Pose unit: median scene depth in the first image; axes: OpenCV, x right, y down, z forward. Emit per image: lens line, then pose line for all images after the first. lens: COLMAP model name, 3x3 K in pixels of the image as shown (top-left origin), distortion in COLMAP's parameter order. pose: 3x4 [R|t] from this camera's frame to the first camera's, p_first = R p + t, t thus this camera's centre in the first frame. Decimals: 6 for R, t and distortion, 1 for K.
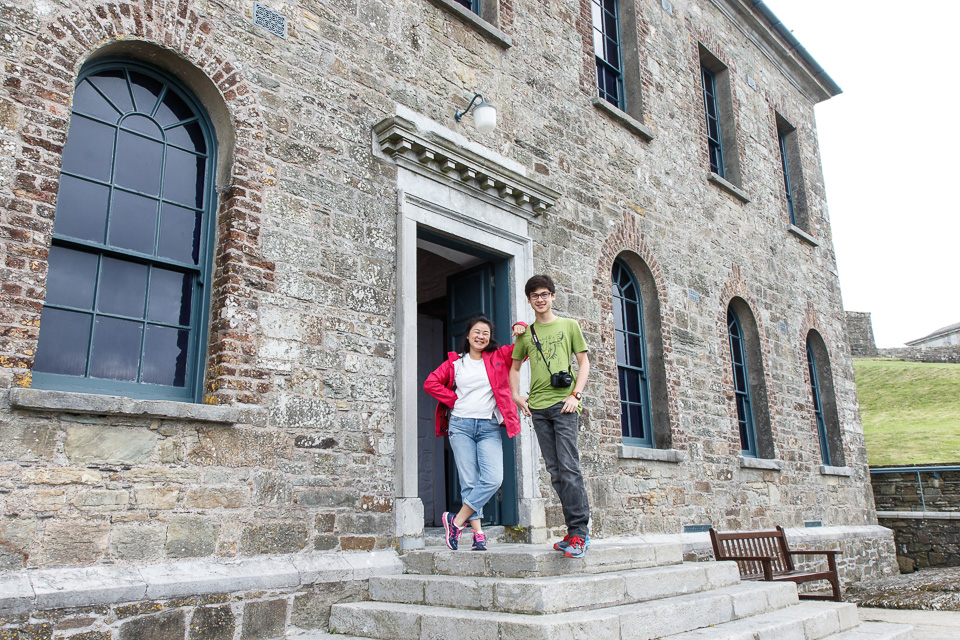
lens RADIAL K [[751.9, 0, 480.0], [0, 751.9, 320.0], [0, 0, 1]] dist [0.028653, -0.003641]
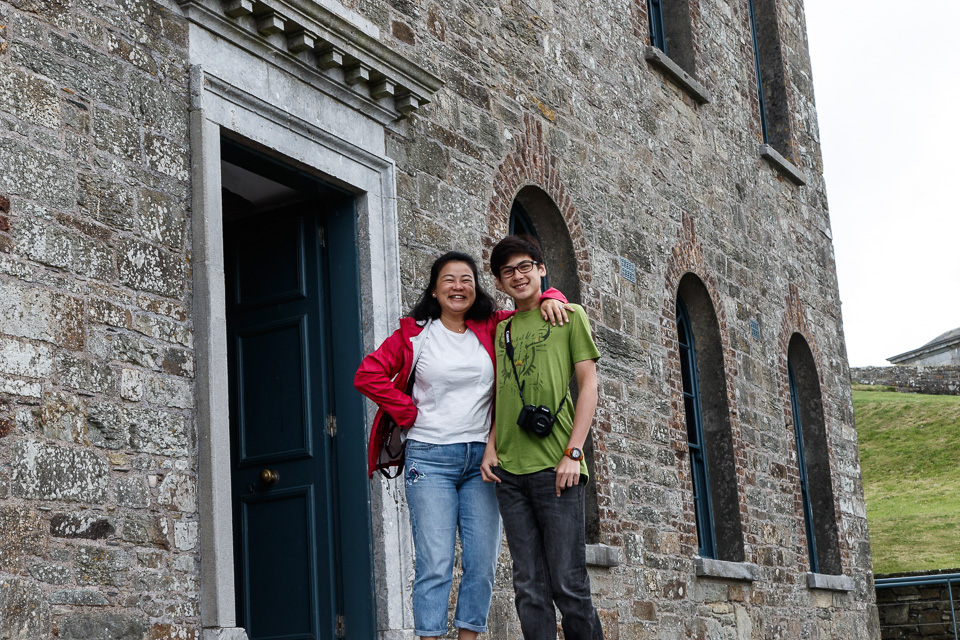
lens RADIAL K [[1582.7, 0, 480.0], [0, 1582.7, 320.0], [0, 0, 1]] dist [-0.022080, 0.009354]
pose [[0.964829, 0.023667, 0.261811, -0.149522], [-0.027326, 0.999573, 0.010342, -0.005533], [-0.261455, -0.017133, 0.965064, -0.115521]]
